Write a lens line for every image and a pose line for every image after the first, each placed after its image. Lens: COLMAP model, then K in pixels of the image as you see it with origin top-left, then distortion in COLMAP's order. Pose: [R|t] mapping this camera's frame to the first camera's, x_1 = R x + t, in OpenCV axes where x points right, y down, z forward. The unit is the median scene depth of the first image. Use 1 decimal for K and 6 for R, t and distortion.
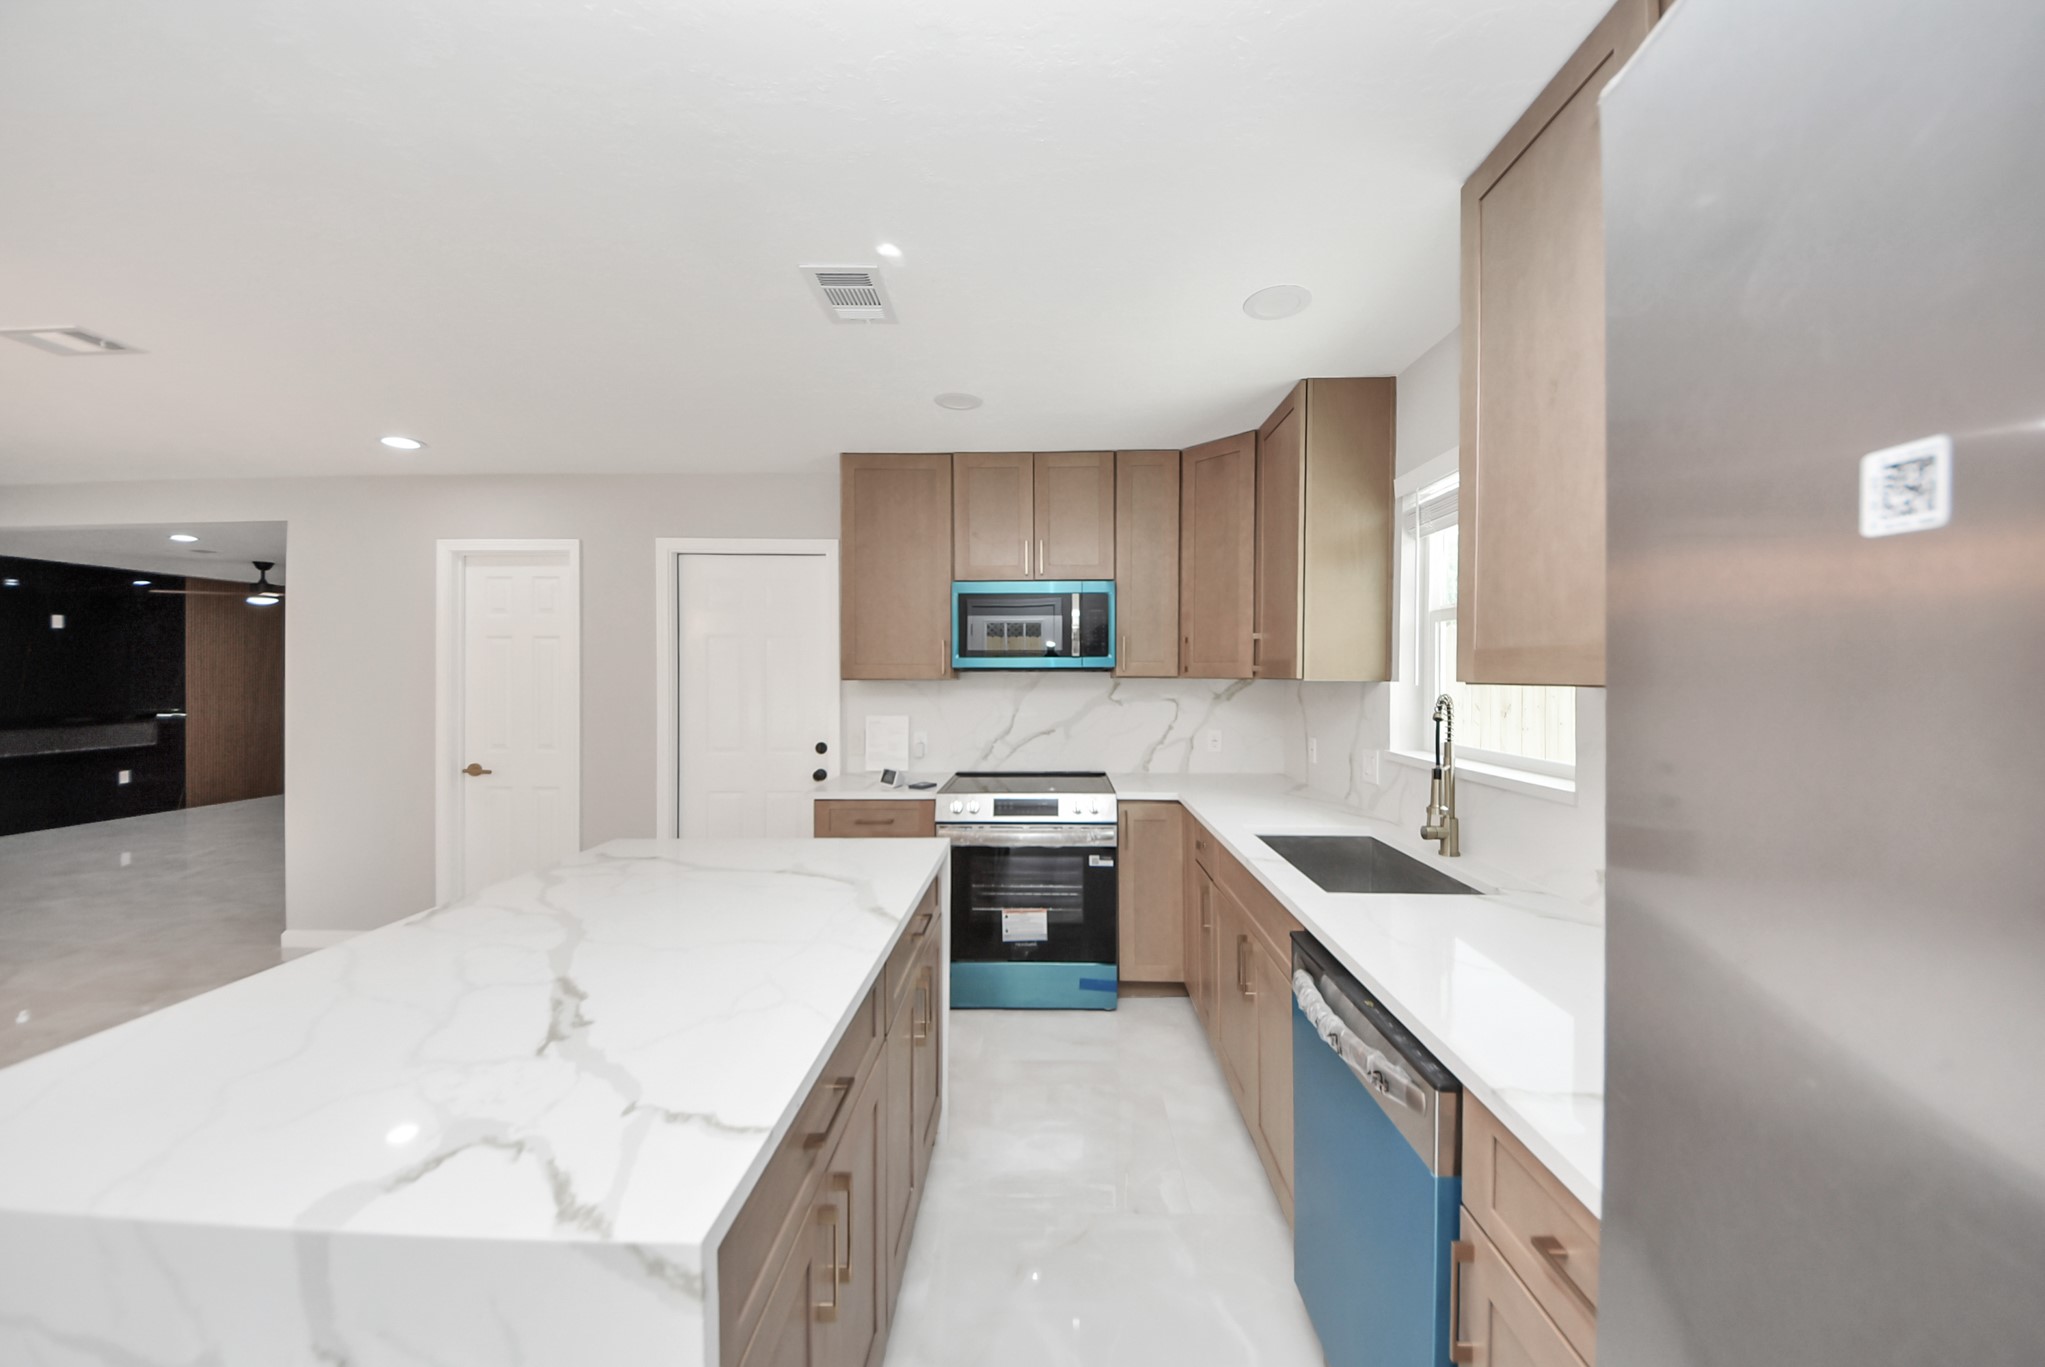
lens RADIAL K [[704.4, 0, 1022.5], [0, 704.4, 683.5], [0, 0, 1]] dist [0.000960, -0.000007]
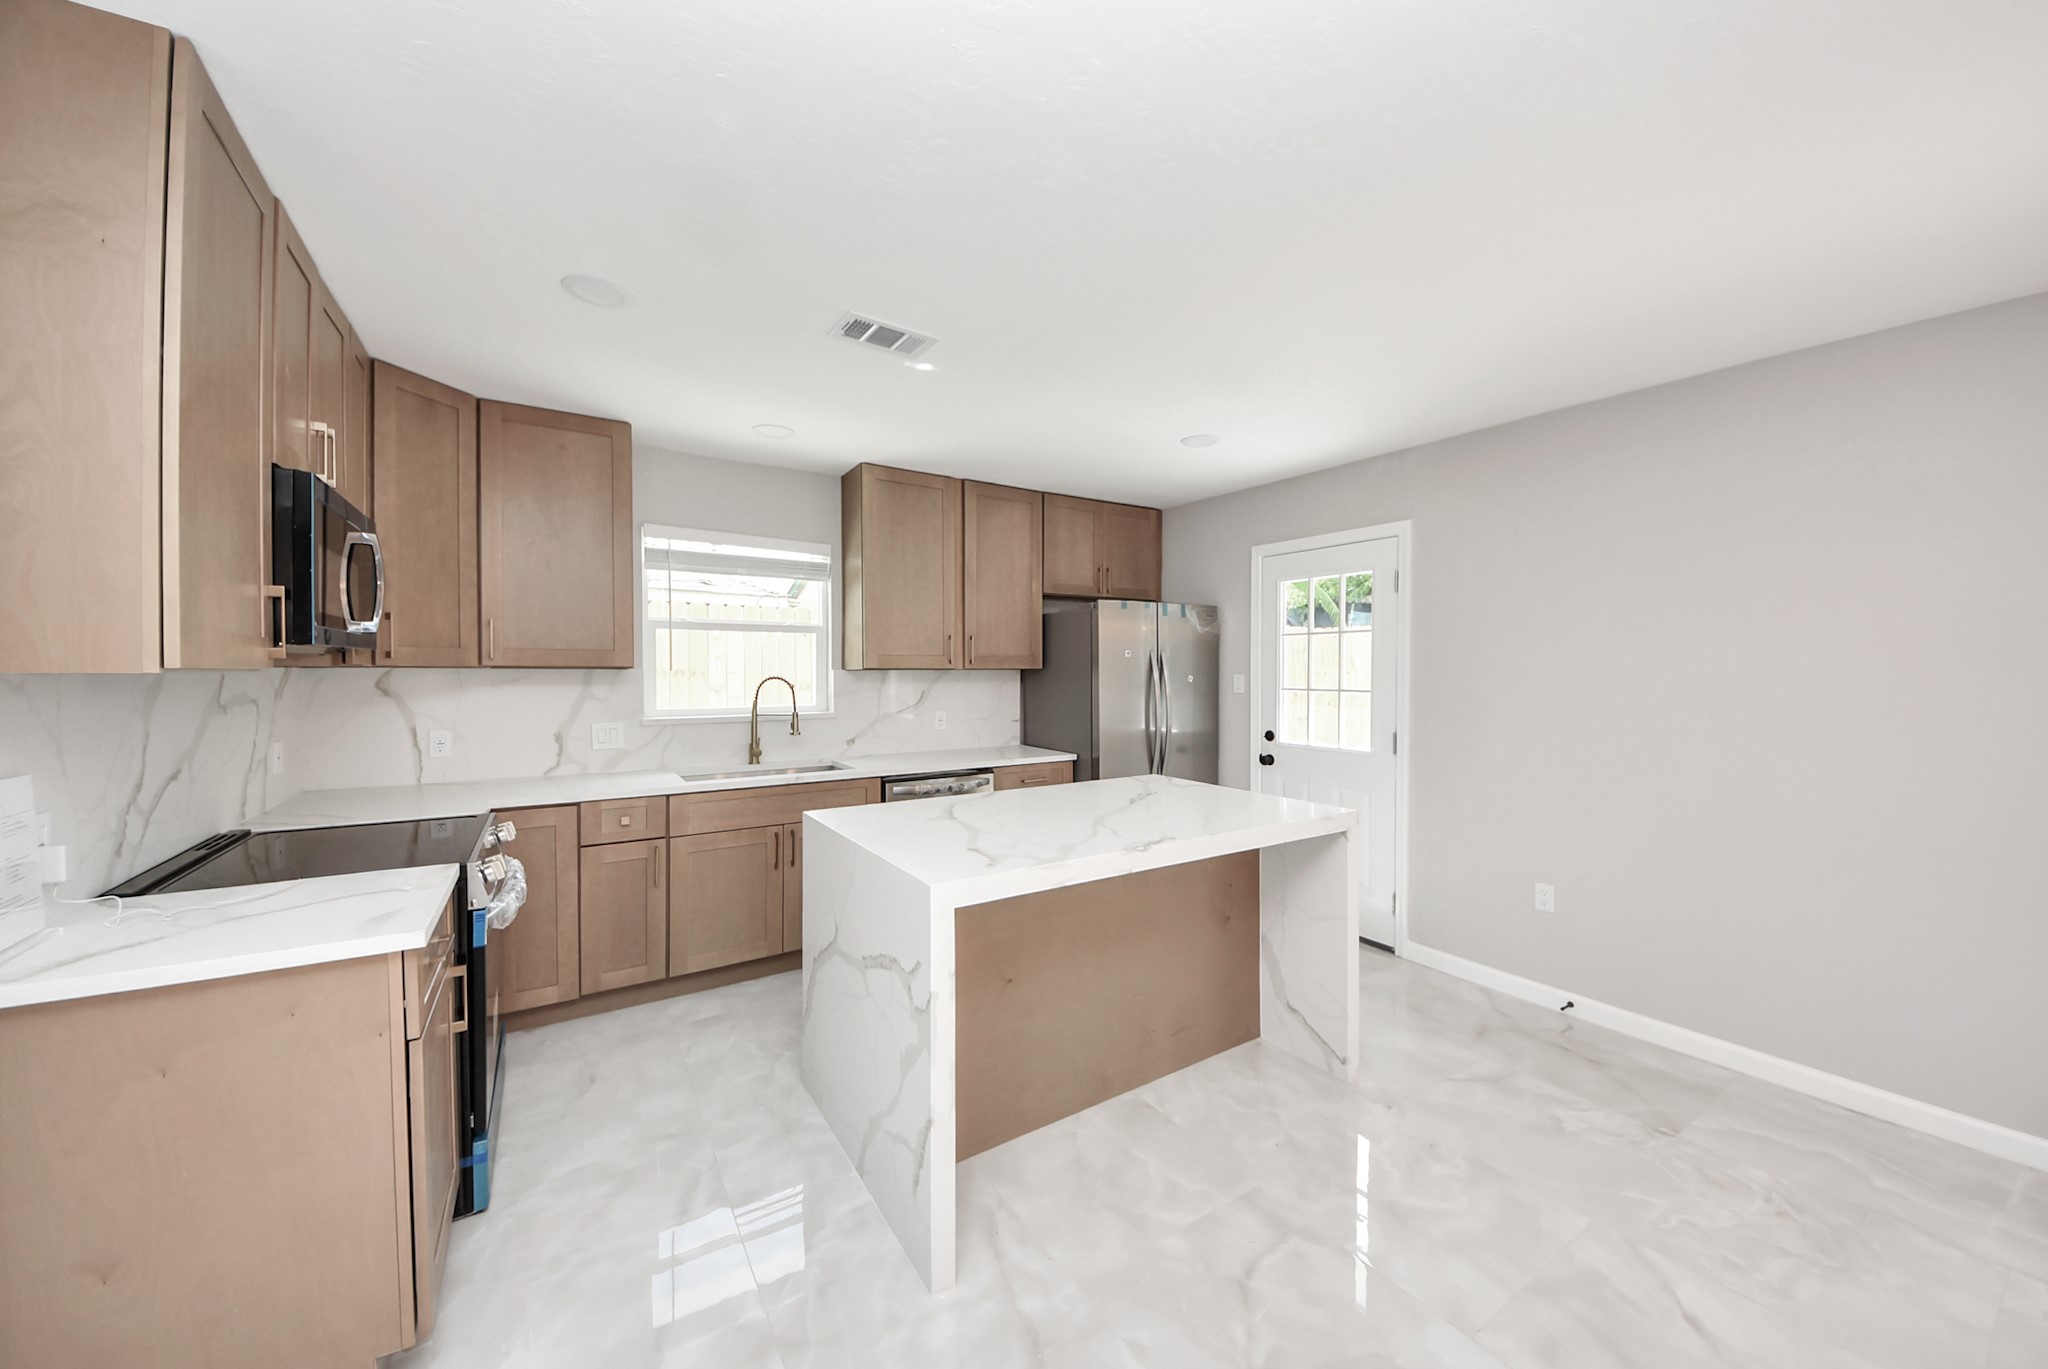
lens RADIAL K [[739.7, 0, 1044.6], [0, 739.7, 685.4], [0, 0, 1]] dist [0.047343, -0.024244]
pose [[-0.580055, -0.020222, 0.814326, -0.753326], [0.008399, 0.999490, 0.030803, -0.005430], [-0.814534, 0.024707, -0.579589, 0.816833]]
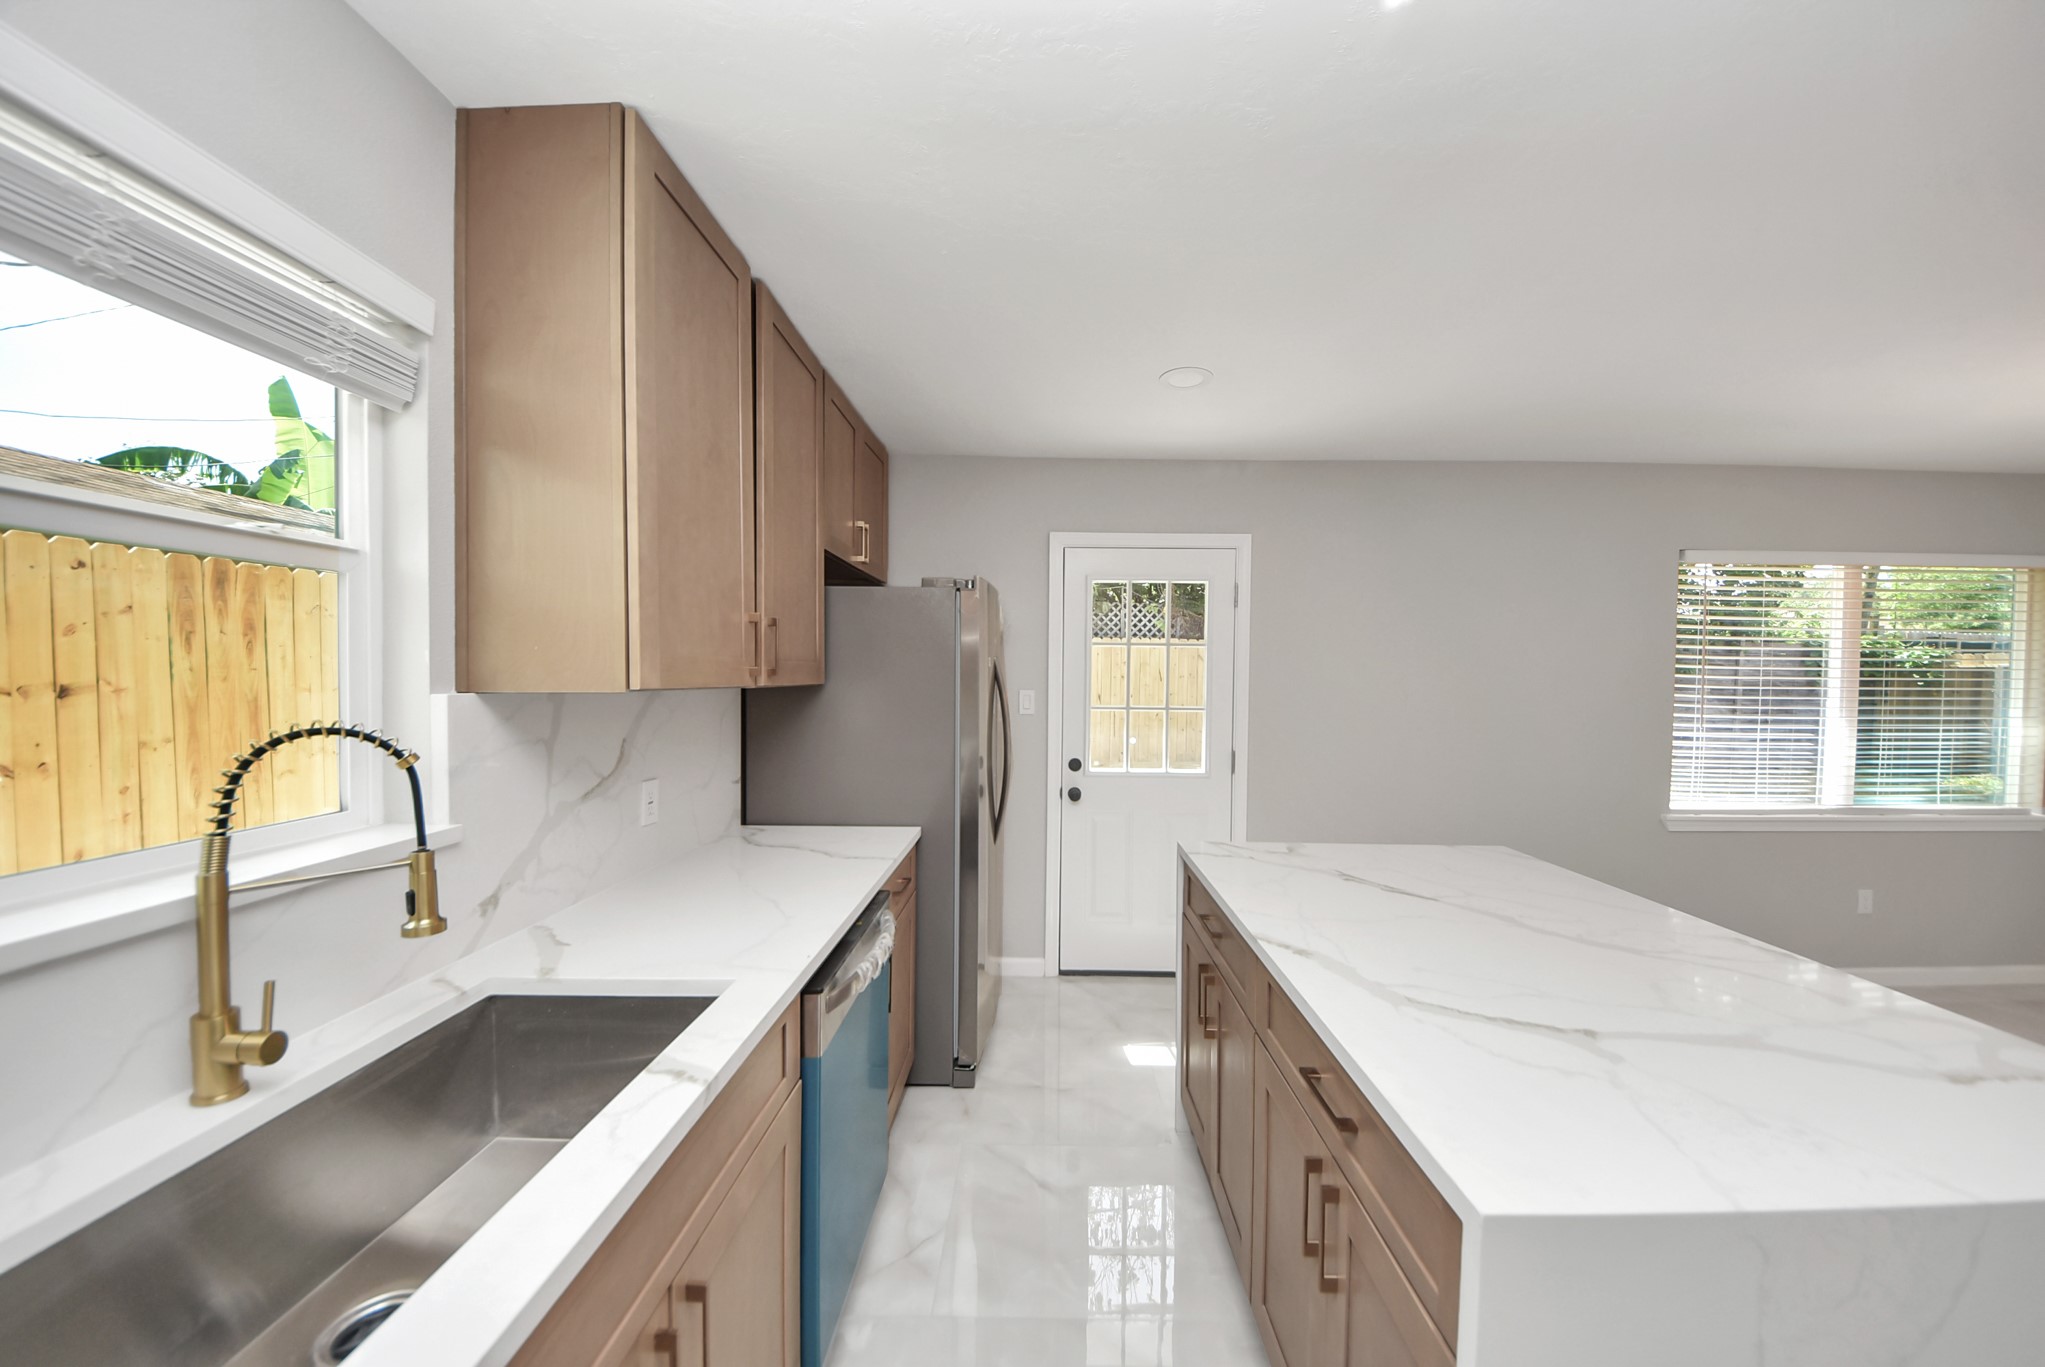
lens RADIAL K [[738.6, 0, 1043.1], [0, 738.6, 684.4], [0, 0, 1]] dist [0.047343, -0.024244]
pose [[-0.998959, -0.012668, -0.043827, 0.068524], [-0.013822, 0.999563, 0.026132, -0.015426], [0.043477, 0.026710, -0.998697, 0.801844]]
